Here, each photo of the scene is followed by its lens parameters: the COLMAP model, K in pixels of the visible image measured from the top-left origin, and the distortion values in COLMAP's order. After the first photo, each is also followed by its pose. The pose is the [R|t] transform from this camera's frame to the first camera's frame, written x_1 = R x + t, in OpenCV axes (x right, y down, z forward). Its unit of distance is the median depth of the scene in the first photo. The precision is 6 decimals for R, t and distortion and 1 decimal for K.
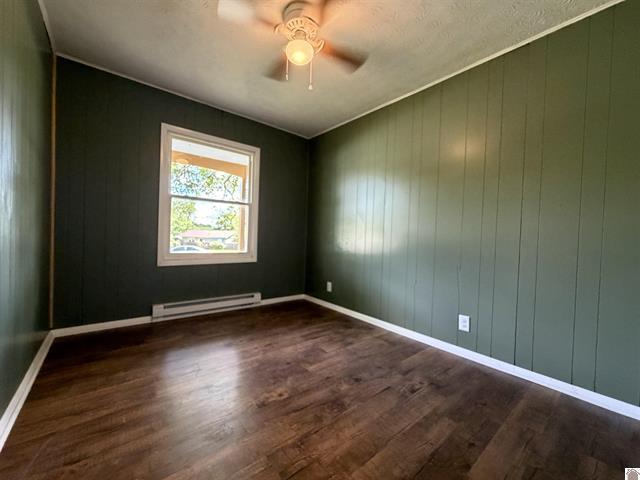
lens RADIAL K [[255.7, 0, 317.2], [0, 255.7, 230.4], [0, 0, 1]] dist [0.008338, 0.000398]
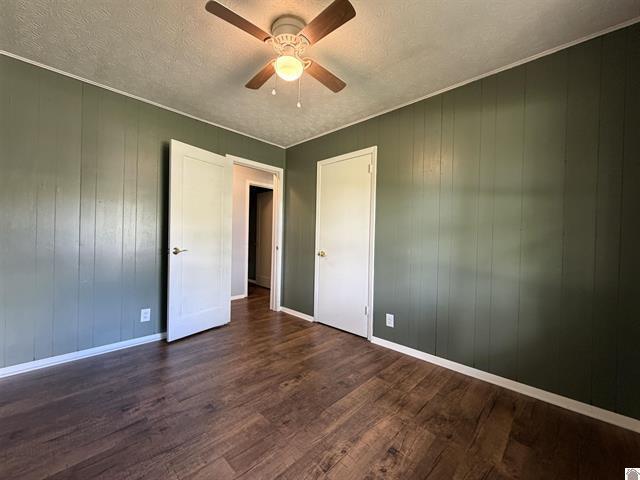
lens RADIAL K [[255.7, 0, 323.1], [0, 255.7, 243.9], [0, 0, 1]] dist [0.008338, 0.000398]
pose [[-0.988940, -0.056738, -0.137036, -0.106712], [-0.057319, 0.998356, 0.000293, -0.047368], [0.136794, 0.008144, -0.990566, 2.186117]]
